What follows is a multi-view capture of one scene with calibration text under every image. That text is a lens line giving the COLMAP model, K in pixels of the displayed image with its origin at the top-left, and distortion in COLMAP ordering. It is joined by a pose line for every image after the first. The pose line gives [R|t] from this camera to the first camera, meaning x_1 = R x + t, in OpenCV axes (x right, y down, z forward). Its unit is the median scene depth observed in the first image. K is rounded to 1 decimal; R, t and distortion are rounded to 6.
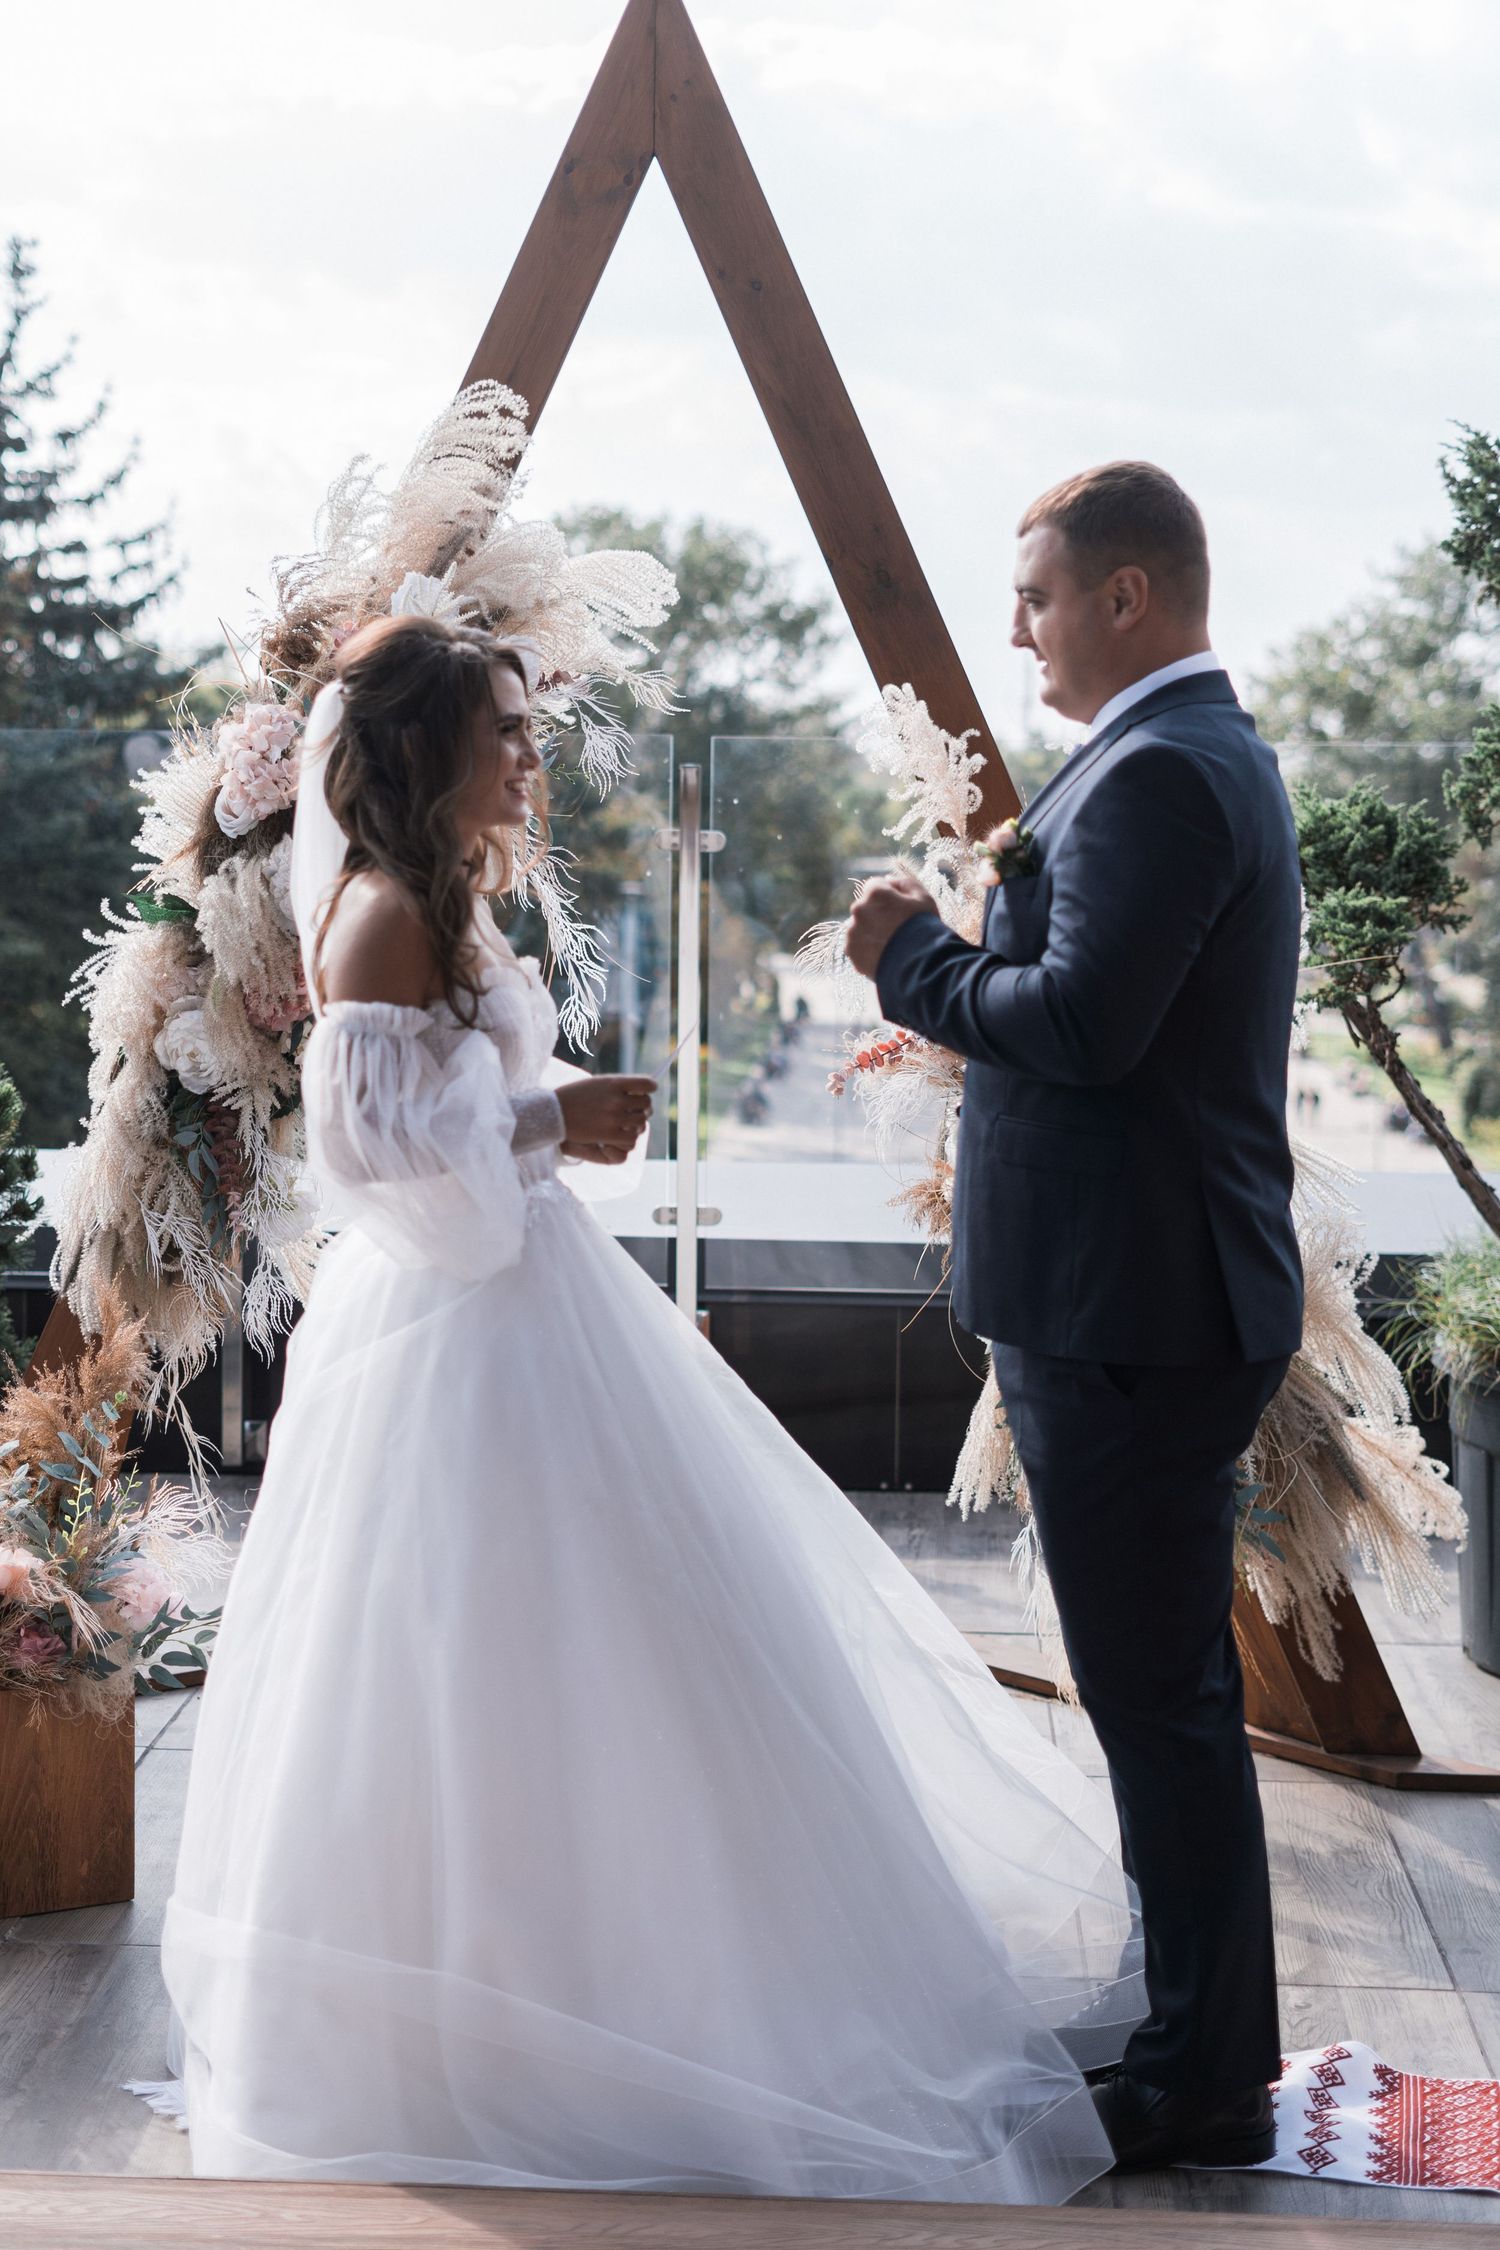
lens RADIAL K [[3778.0, 0, 625.9], [0, 3778.0, 1083.6], [0, 0, 1]] dist [0.012796, -0.105048]
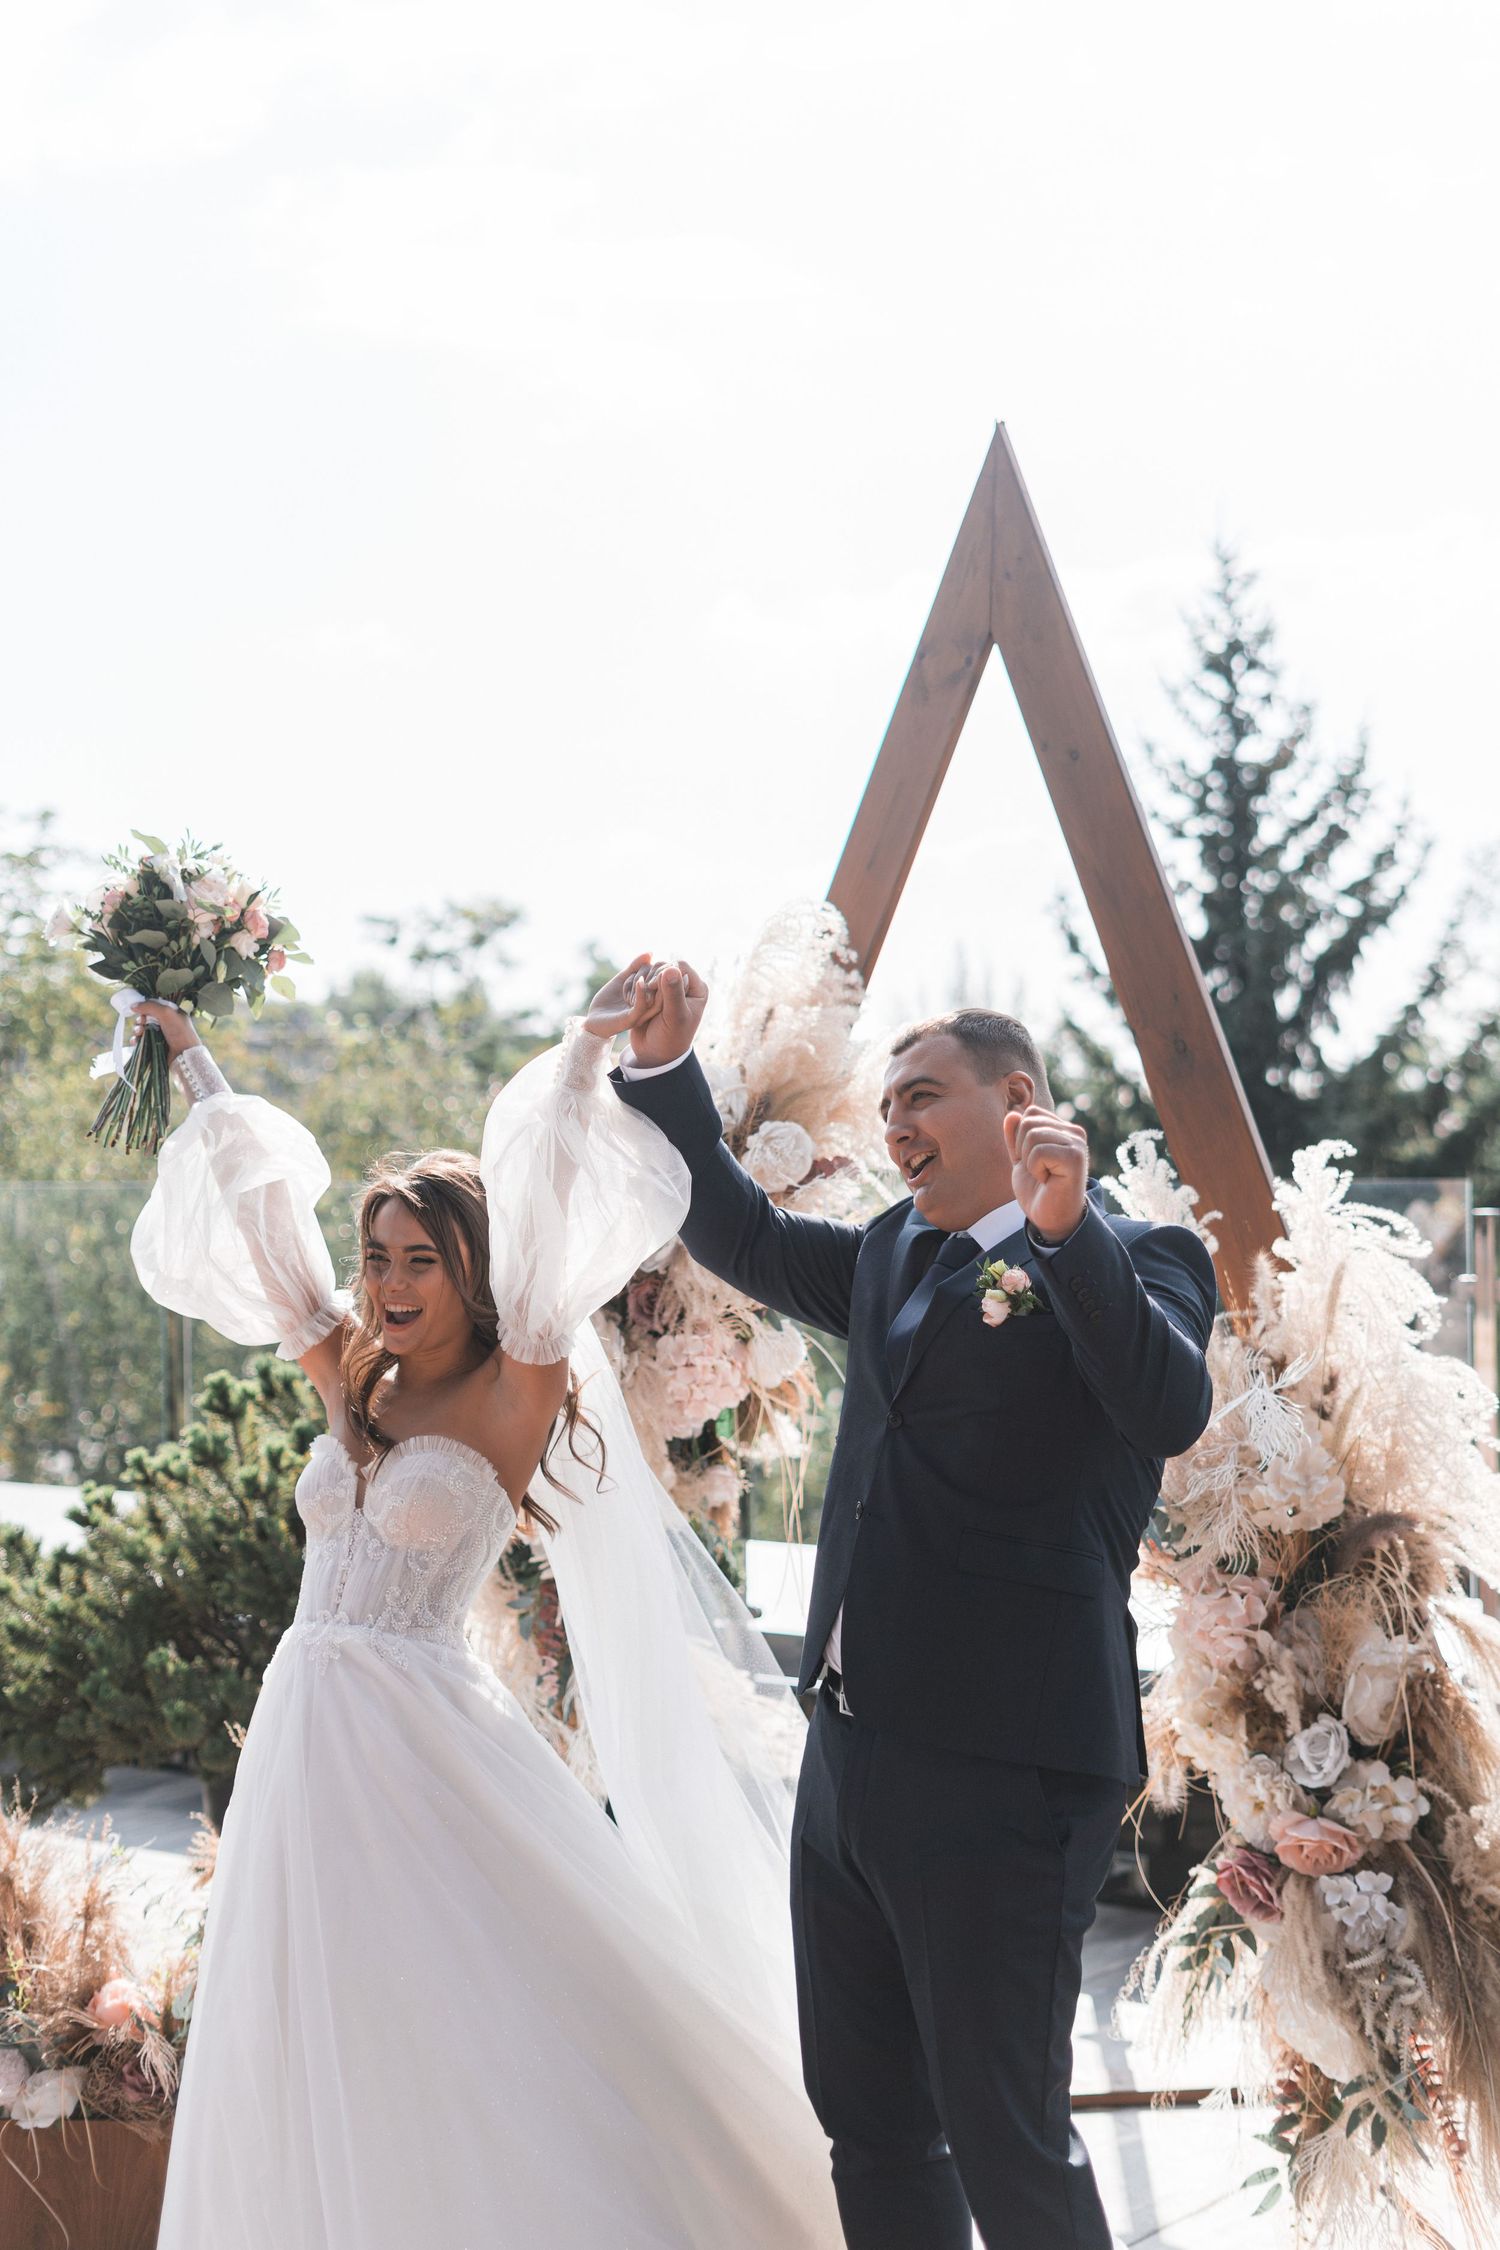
lens RADIAL K [[3425.2, 0, 750.0], [0, 3425.2, 1125.0], [0, 0, 1]] dist [0.010918, -0.193121]
pose [[0.827381, -0.022281, -0.561200, 0.435843], [-0.025683, 0.996667, -0.077435, -0.041051], [0.561054, 0.078481, 0.824050, 0.214028]]
